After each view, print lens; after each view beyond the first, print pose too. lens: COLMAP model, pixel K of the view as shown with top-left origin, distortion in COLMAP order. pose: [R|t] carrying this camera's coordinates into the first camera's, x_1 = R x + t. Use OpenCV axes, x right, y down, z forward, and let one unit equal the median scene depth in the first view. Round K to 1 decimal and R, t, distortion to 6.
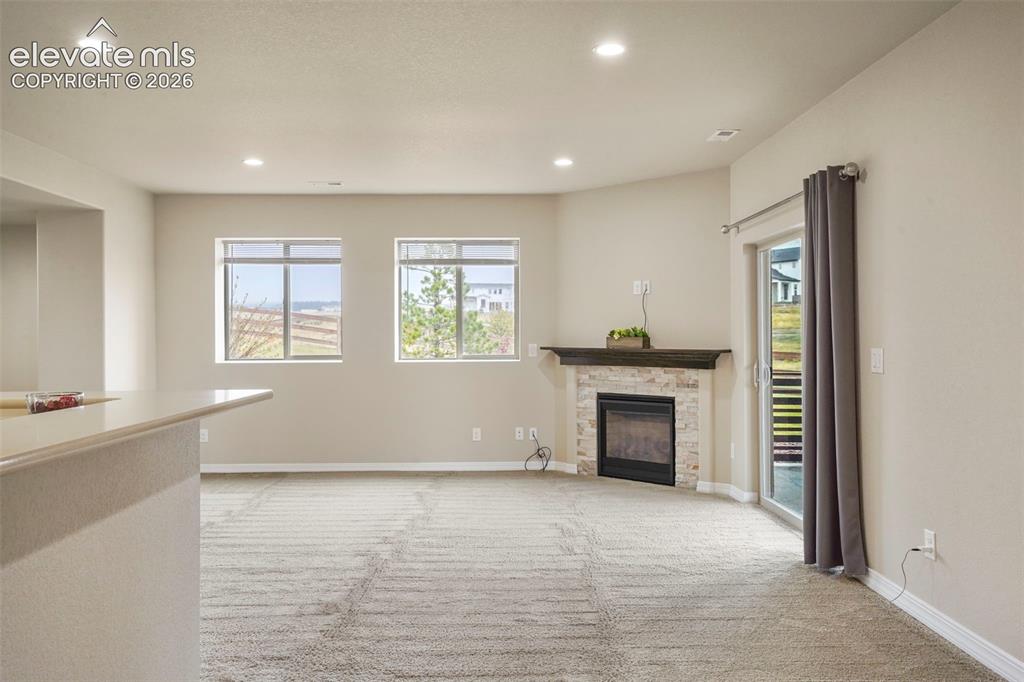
lens RADIAL K [[794.7, 0, 497.7], [0, 794.7, 340.5], [0, 0, 1]] dist [0.007953, 0.004915]
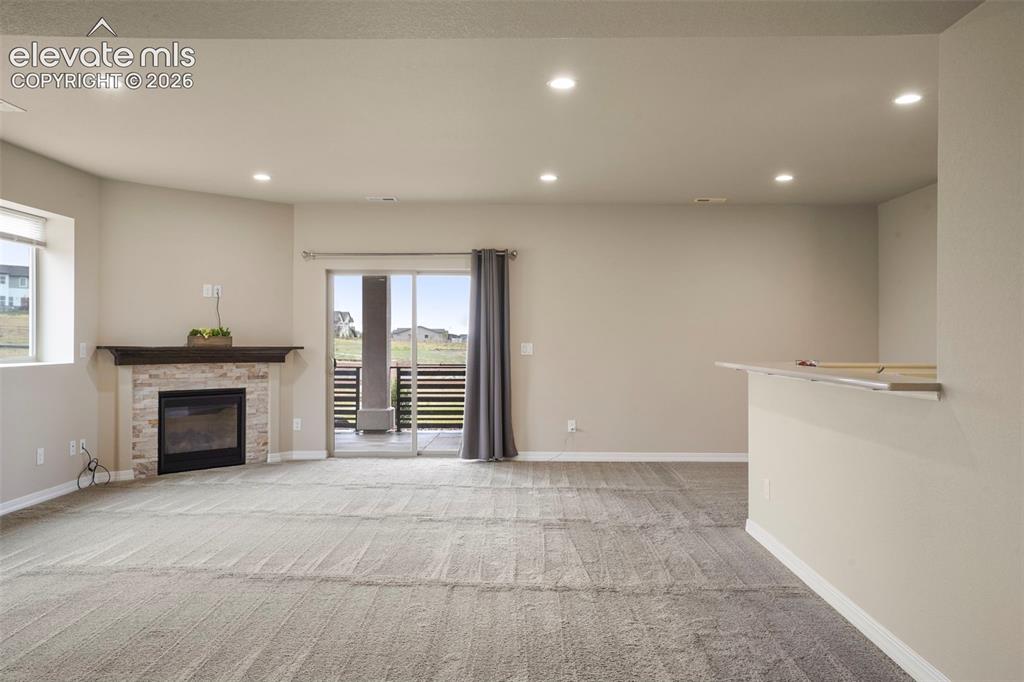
lens RADIAL K [[794.7, 0, 497.7], [0, 794.7, 340.5], [0, 0, 1]] dist [0.007953, 0.004915]
pose [[0.026356, 0.001816, 0.999651, -0.908093], [-0.000154, 0.999998, -0.001813, 0.003569], [-0.999653, -0.000106, 0.026356, 0.580506]]
